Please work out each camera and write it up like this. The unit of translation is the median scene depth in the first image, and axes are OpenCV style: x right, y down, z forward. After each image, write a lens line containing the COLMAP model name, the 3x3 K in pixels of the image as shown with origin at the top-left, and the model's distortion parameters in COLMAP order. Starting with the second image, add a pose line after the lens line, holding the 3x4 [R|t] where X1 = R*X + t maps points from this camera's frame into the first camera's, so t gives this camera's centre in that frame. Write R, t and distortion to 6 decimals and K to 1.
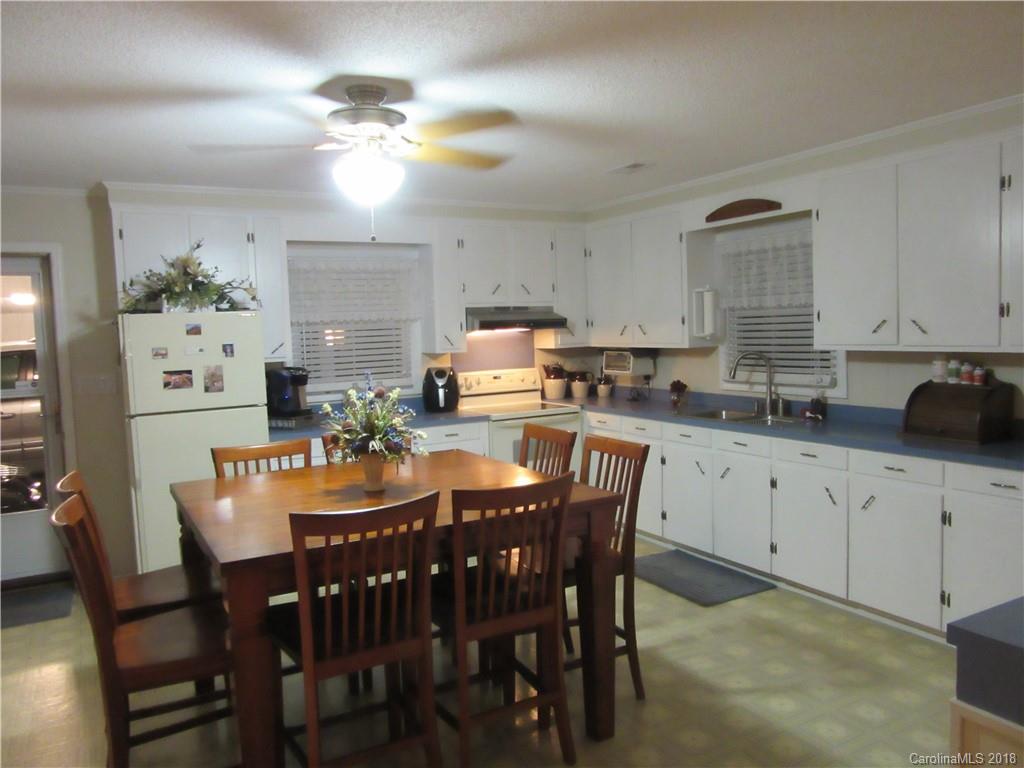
lens RADIAL K [[765.0, 0, 513.6], [0, 765.0, 375.7], [0, 0, 1]] dist [-0.035671, 0.025614]
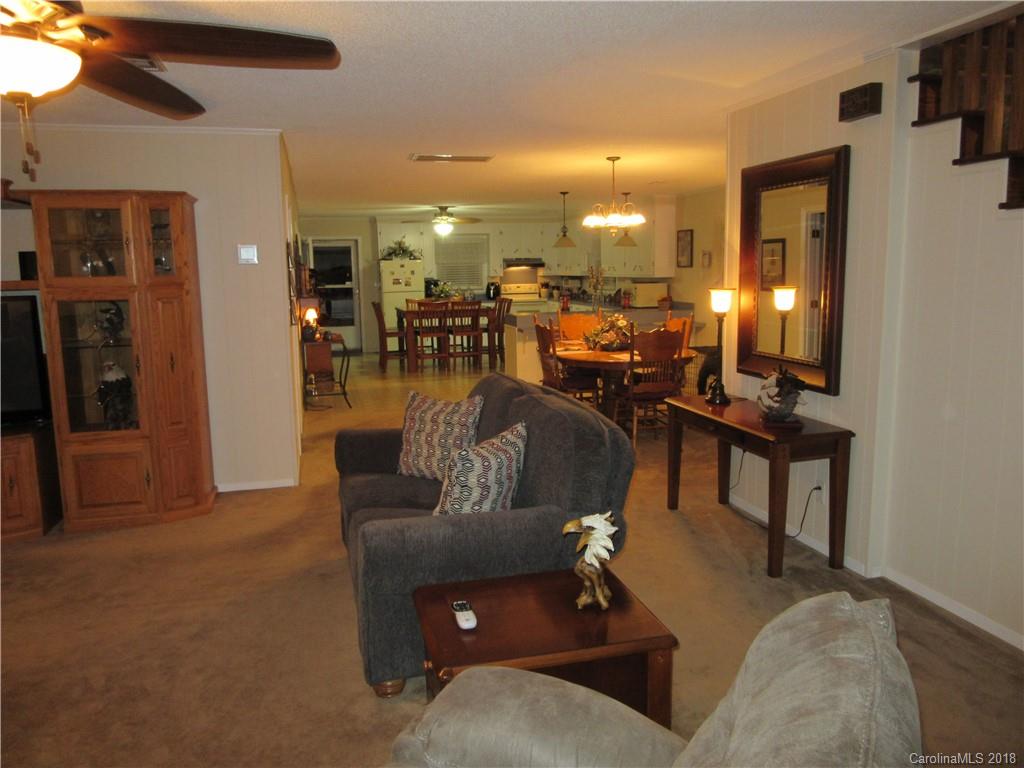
lens RADIAL K [[765.0, 0, 513.8], [0, 765.0, 378.2], [0, 0, 1]] dist [-0.035671, 0.025614]
pose [[0.966876, 0.053503, -0.249578, 0.747376], [-0.031130, 0.995203, 0.092747, 0.084154], [0.253343, -0.081905, 0.963903, -1.751567]]
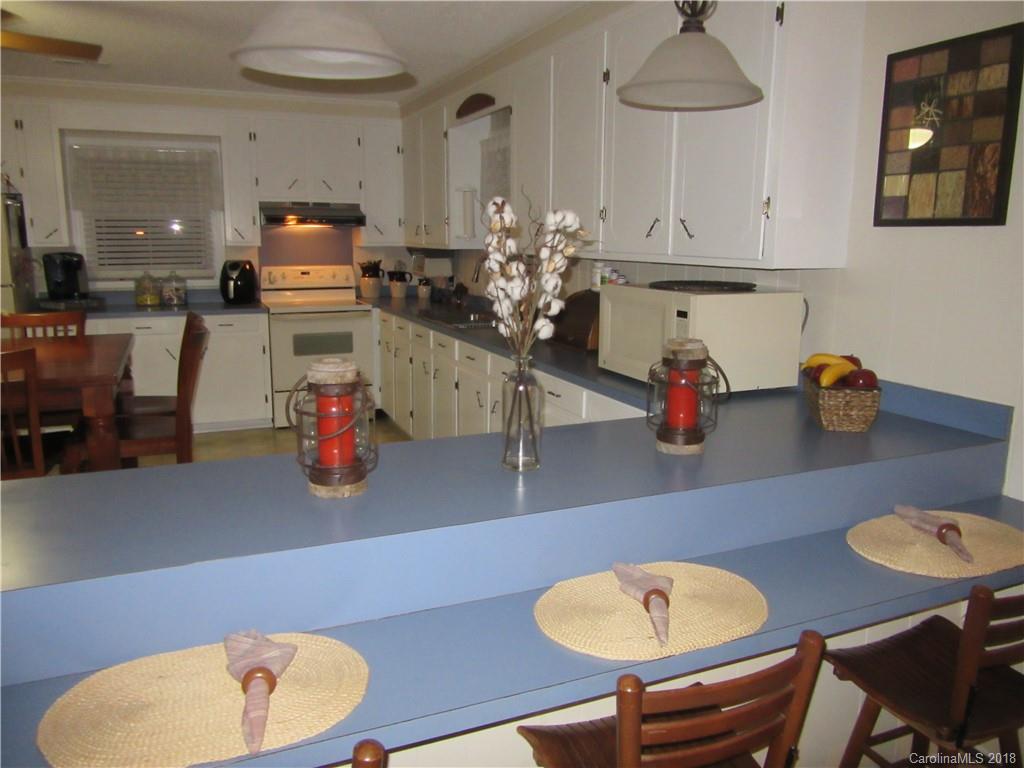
lens RADIAL K [[765.0, 0, 506.0], [0, 765.0, 387.4], [0, 0, 1]] dist [-0.035671, 0.025614]
pose [[0.992949, 0.060295, -0.102060, 0.454324], [-0.046065, 0.989576, 0.136446, 0.002447], [0.109223, -0.130783, 0.985376, 0.009427]]
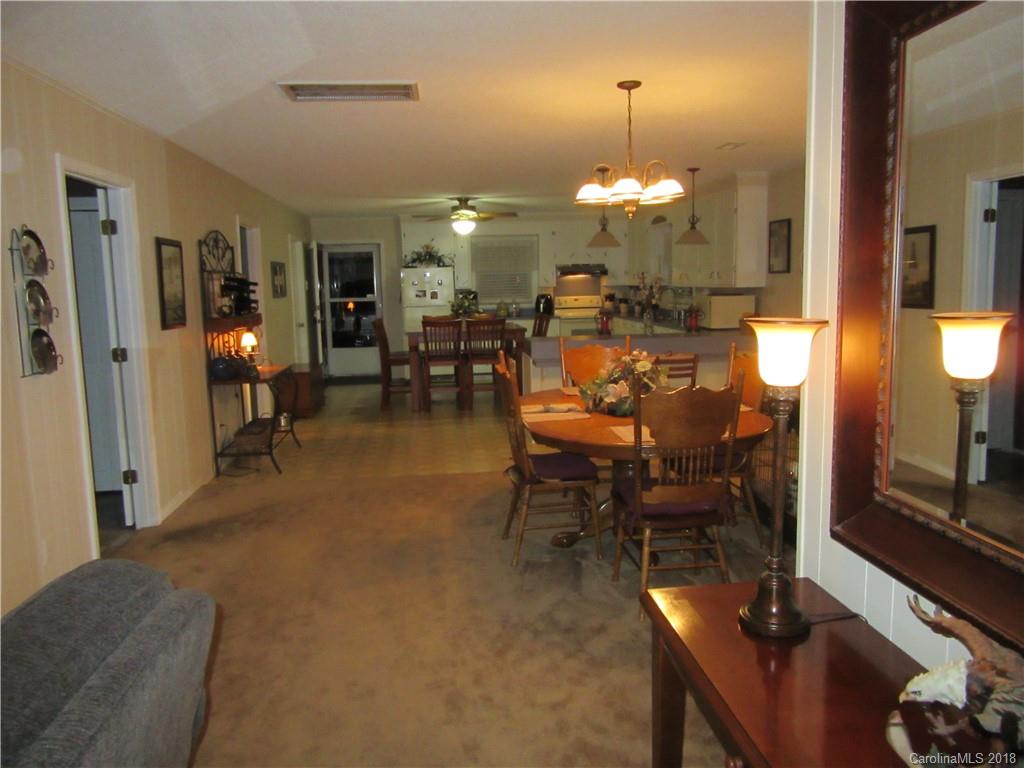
lens RADIAL K [[765.0, 0, 514.5], [0, 765.0, 383.9], [0, 0, 1]] dist [-0.035671, 0.025614]
pose [[0.919897, 0.064900, -0.386752, 0.776354], [-0.031759, 0.995300, 0.091478, 0.054725], [0.390871, -0.071868, 0.917636, -1.135131]]
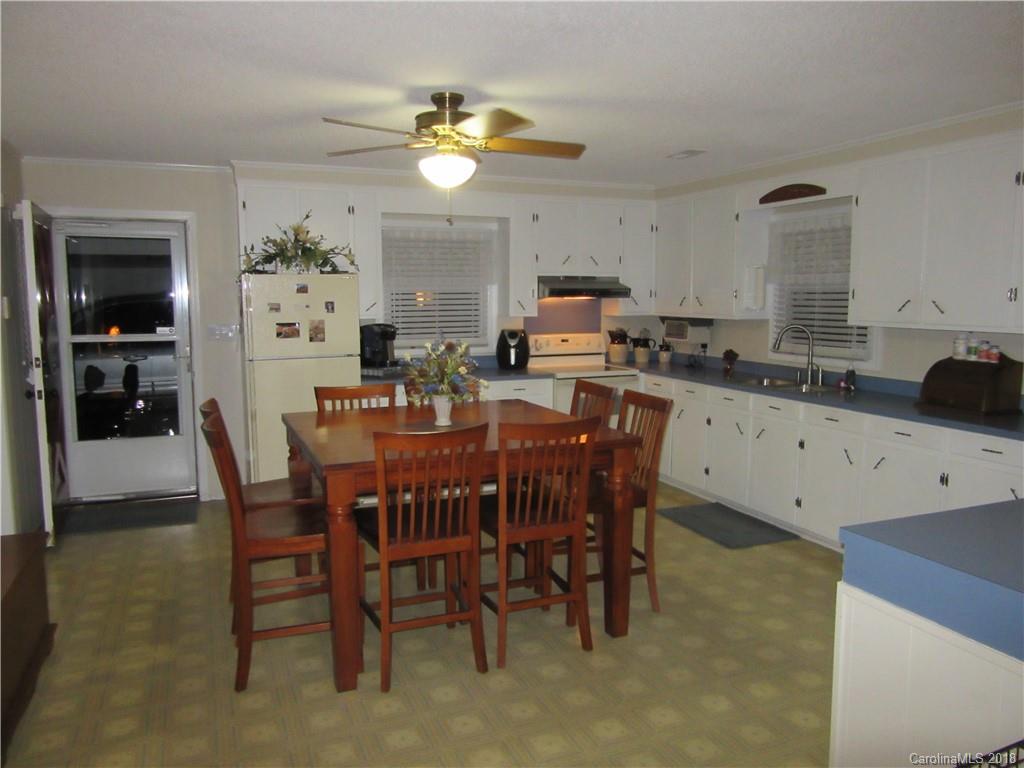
lens RADIAL K [[765.0, 0, 511.4], [0, 765.0, 379.5], [0, 0, 1]] dist [-0.035671, 0.025614]
pose [[0.991935, 0.045129, -0.118445, 0.044128], [-0.039206, 0.997884, 0.051869, 0.005482], [0.120535, -0.046807, 0.991605, -0.128594]]
